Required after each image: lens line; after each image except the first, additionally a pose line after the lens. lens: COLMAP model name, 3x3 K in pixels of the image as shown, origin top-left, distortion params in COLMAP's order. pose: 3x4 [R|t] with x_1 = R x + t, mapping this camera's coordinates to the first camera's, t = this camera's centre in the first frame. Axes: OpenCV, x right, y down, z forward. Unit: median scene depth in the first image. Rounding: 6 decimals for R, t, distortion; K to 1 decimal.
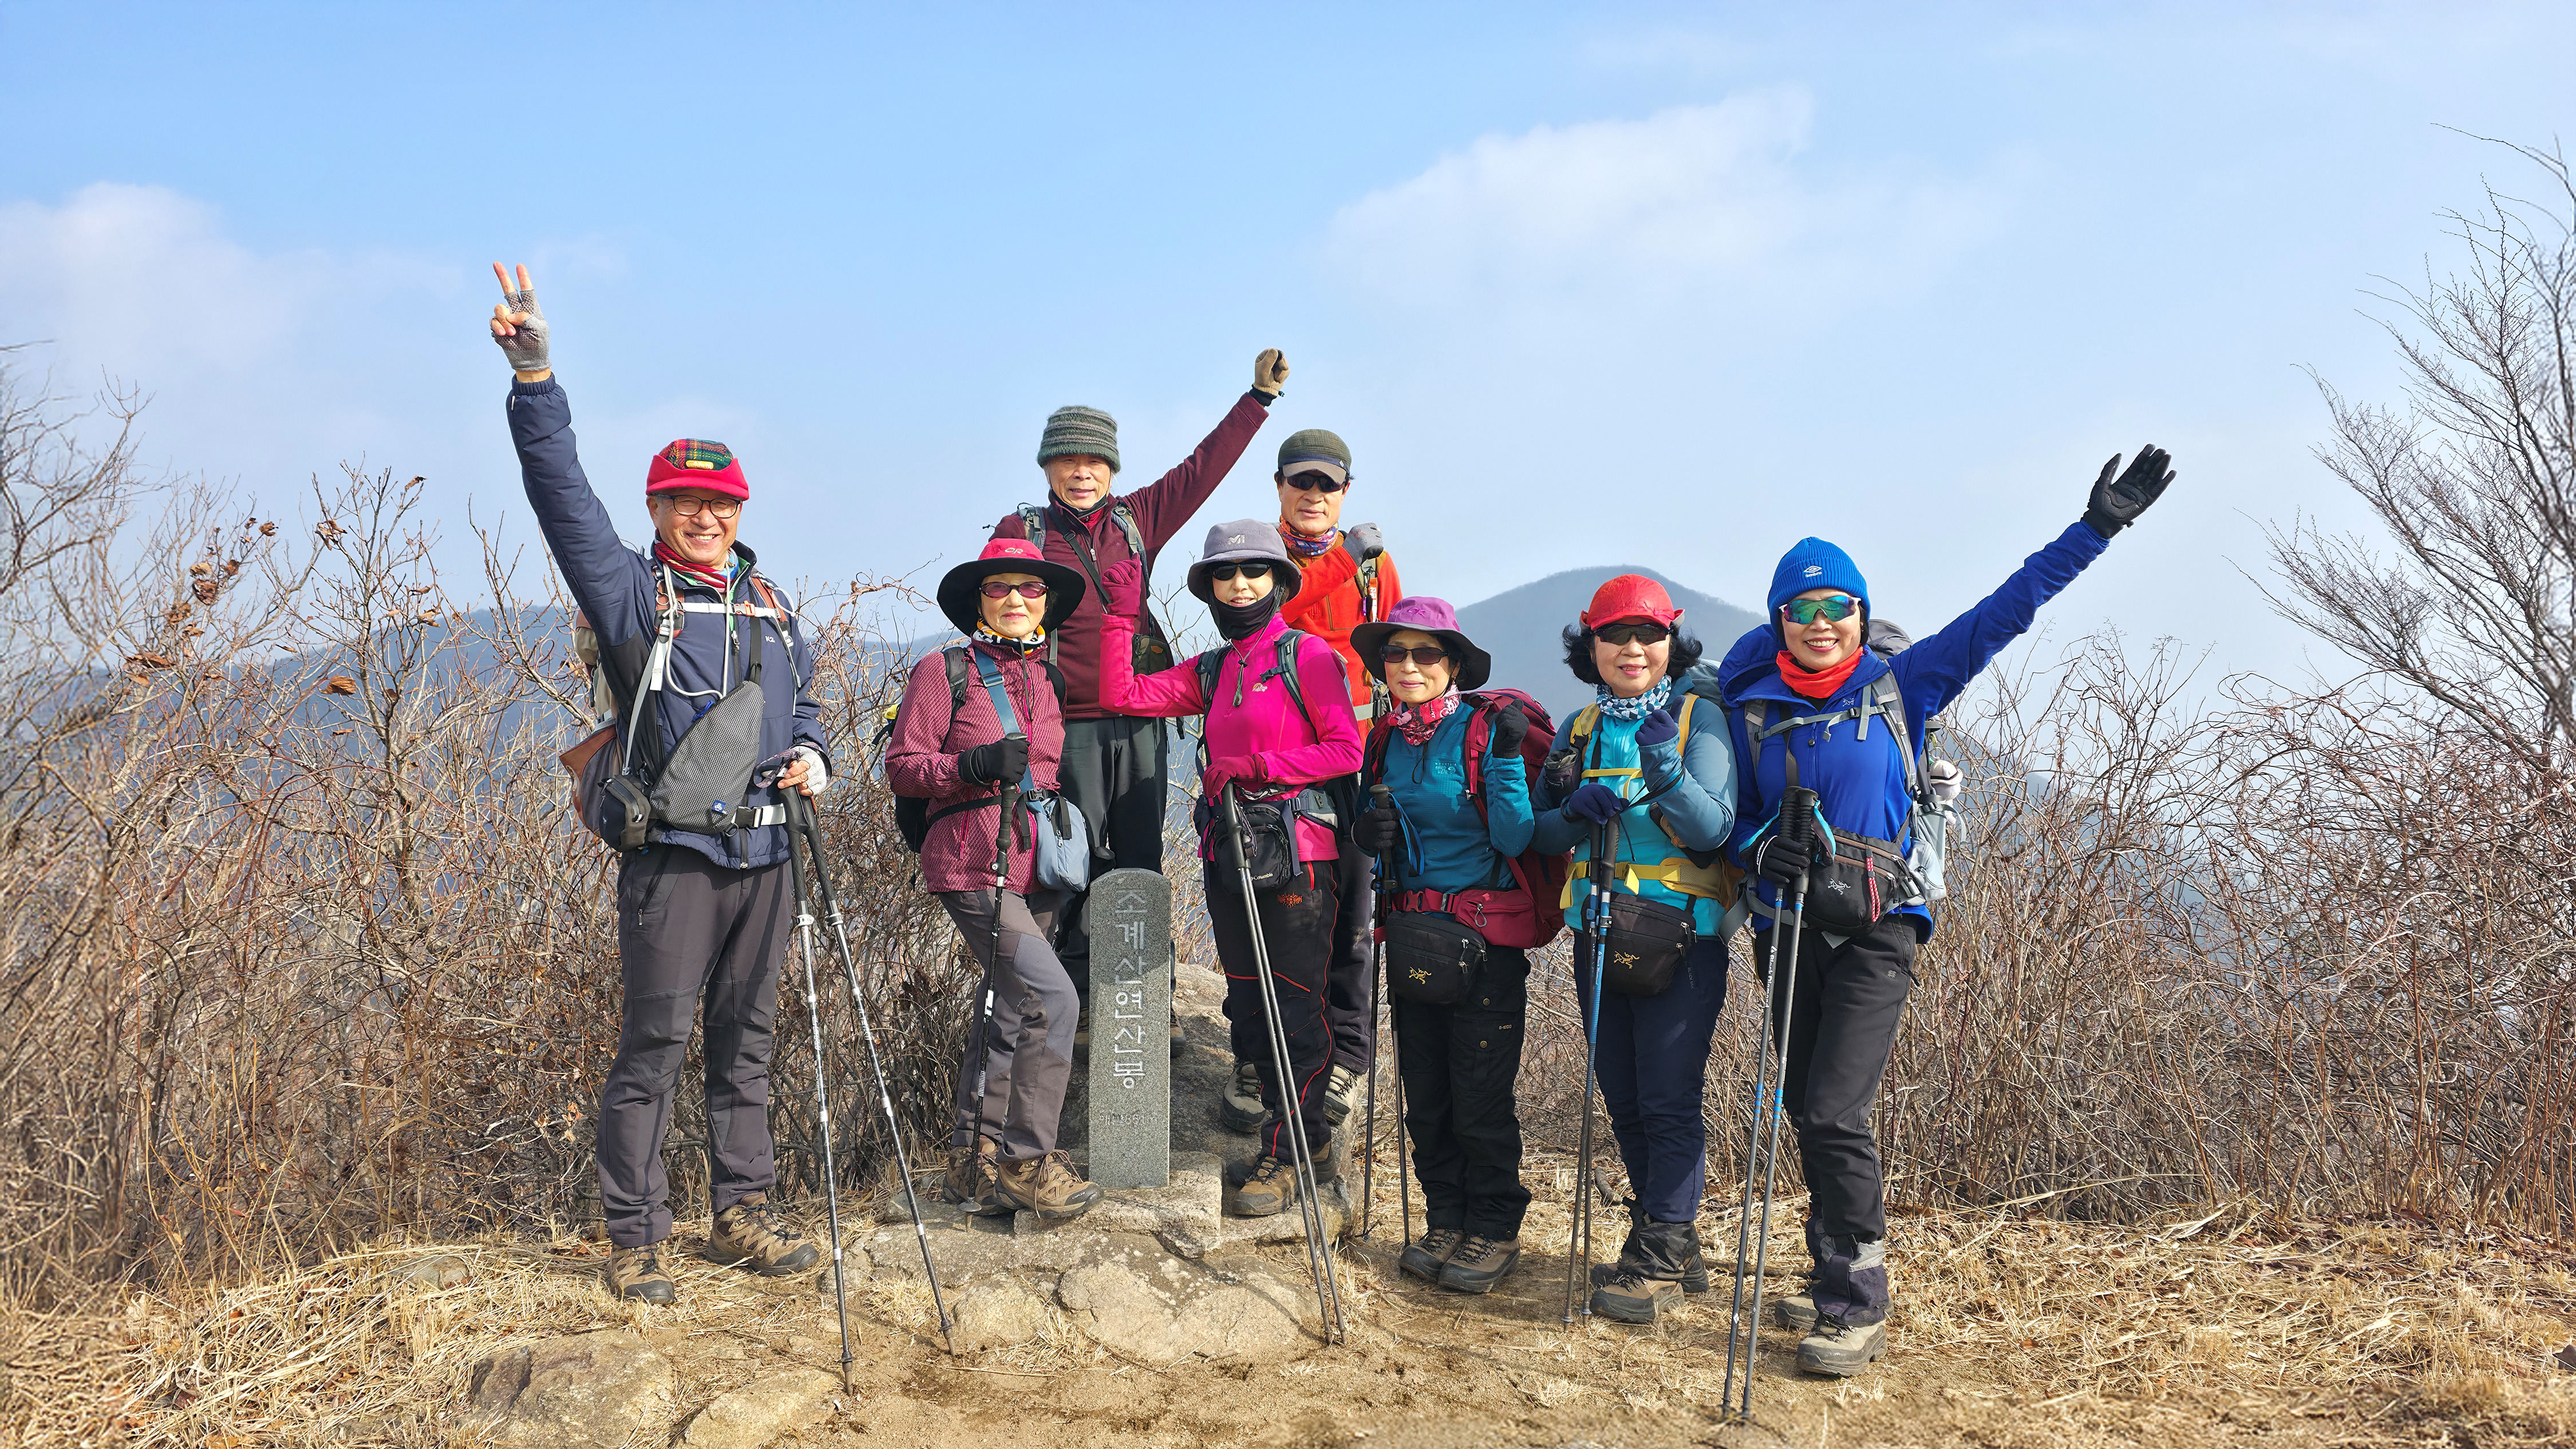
lens RADIAL K [[1849.9, 0, 1288.0], [0, 1849.9, 724.5], [0, 0, 1]] dist [0.058014, 0.000230]
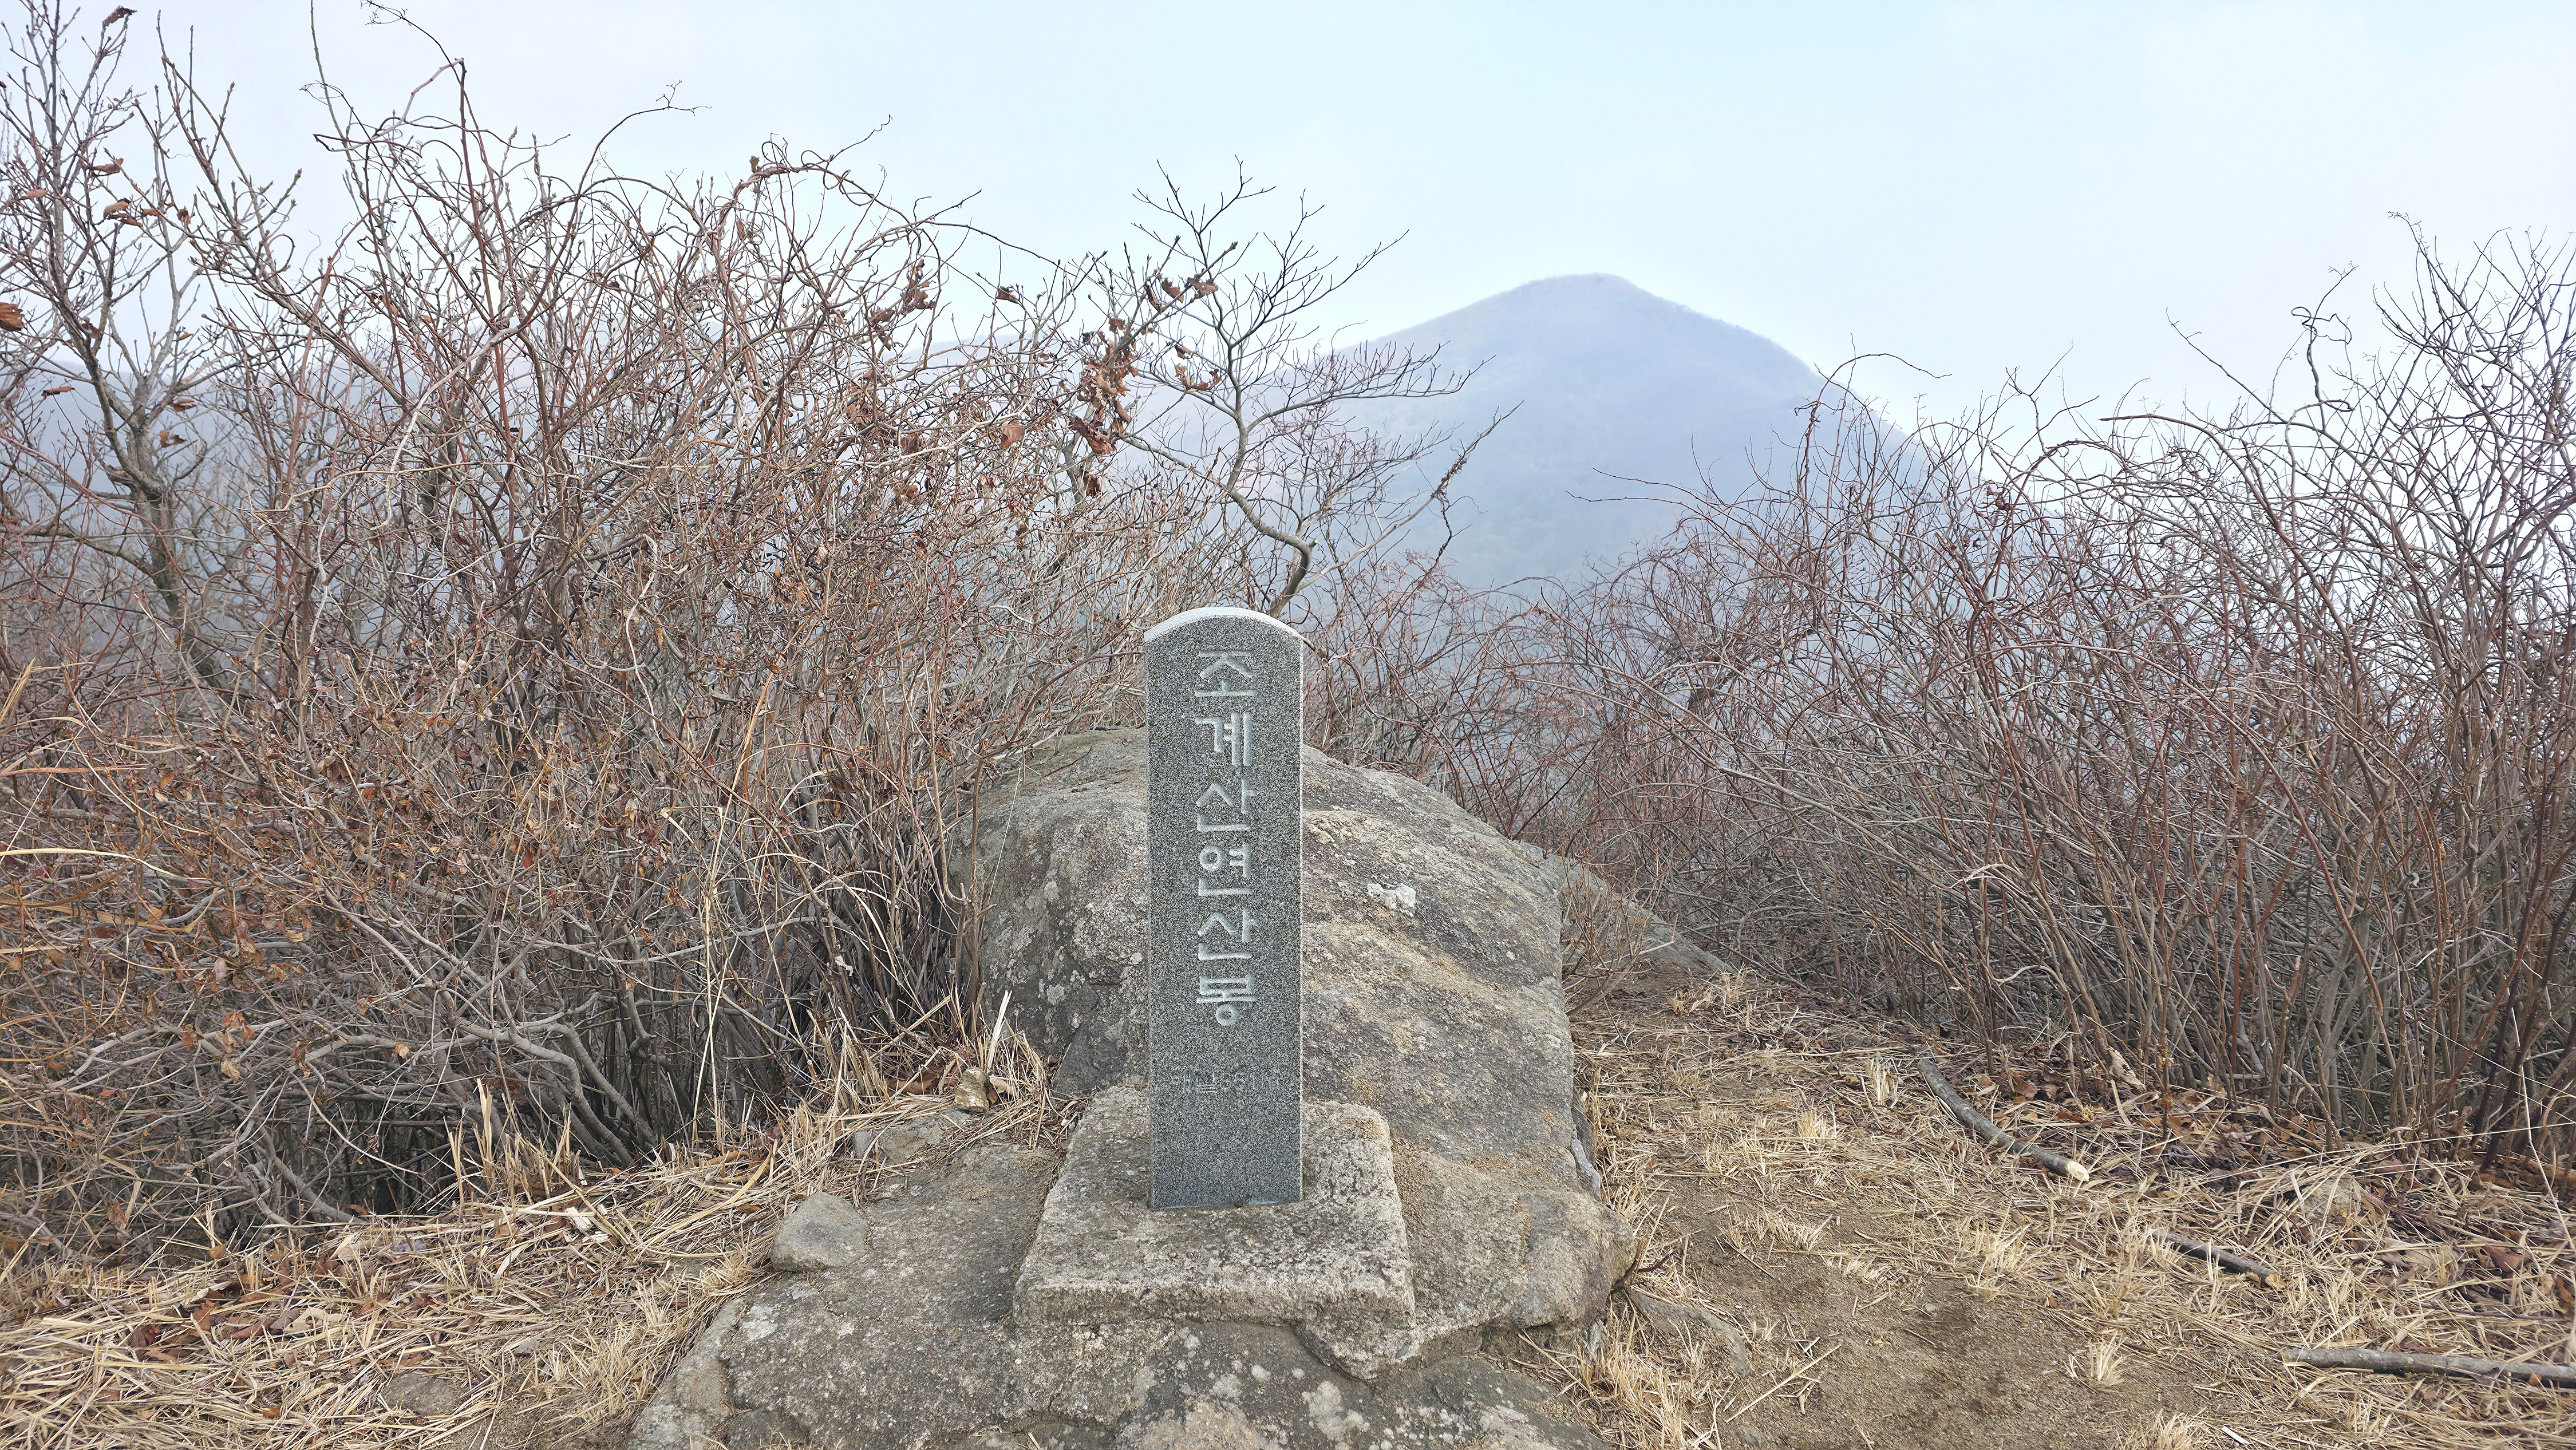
lens RADIAL K [[1767.0, 0, 1279.8], [0, 1767.0, 710.9], [0, 0, 1]] dist [0.082028, -0.094501]
pose [[0.999996, -0.001349, 0.002647, -0.078119], [0.000924, 0.988001, 0.154442, 0.034018], [-0.002823, -0.154438, 0.987998, 0.563443]]
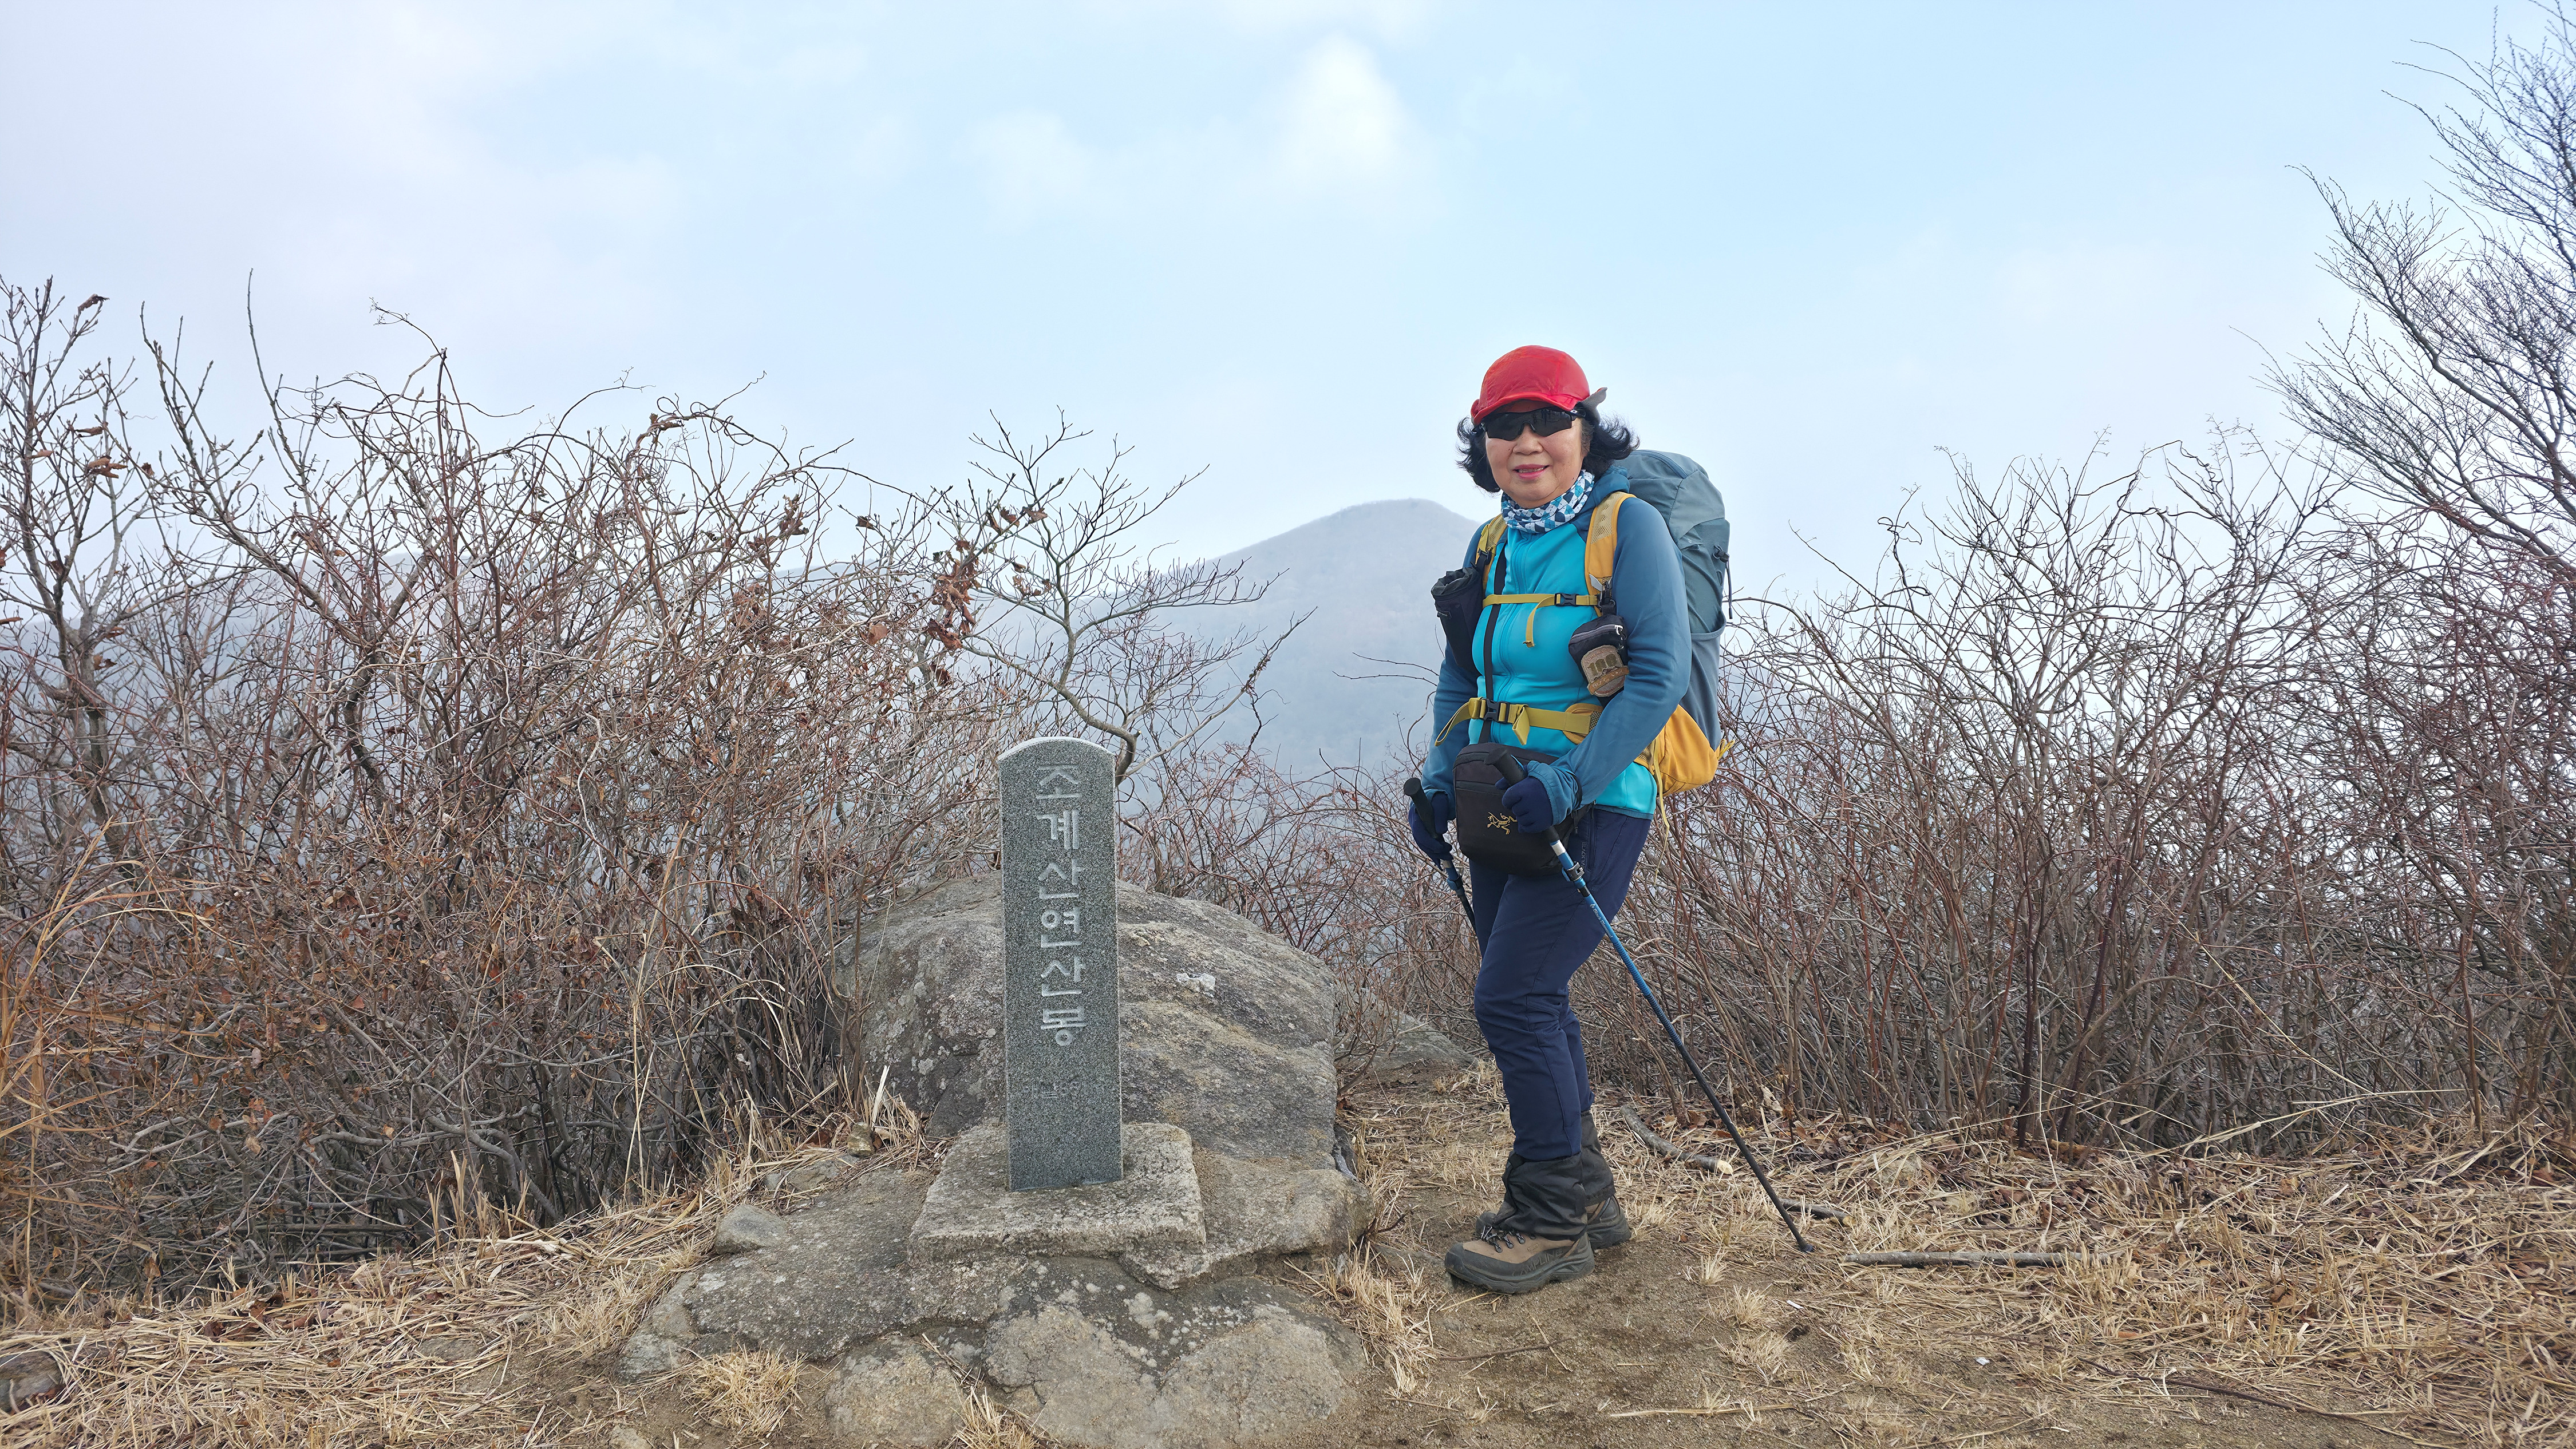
lens RADIAL K [[1756.8, 0, 1279.4], [0, 1756.8, 674.9], [0, 0, 1]] dist [0.059202, -0.058826]
pose [[0.994881, -0.025577, 0.097759, -0.071659], [0.024292, 0.999602, 0.014318, 0.051707], [-0.098086, -0.011870, 0.995107, 0.353736]]
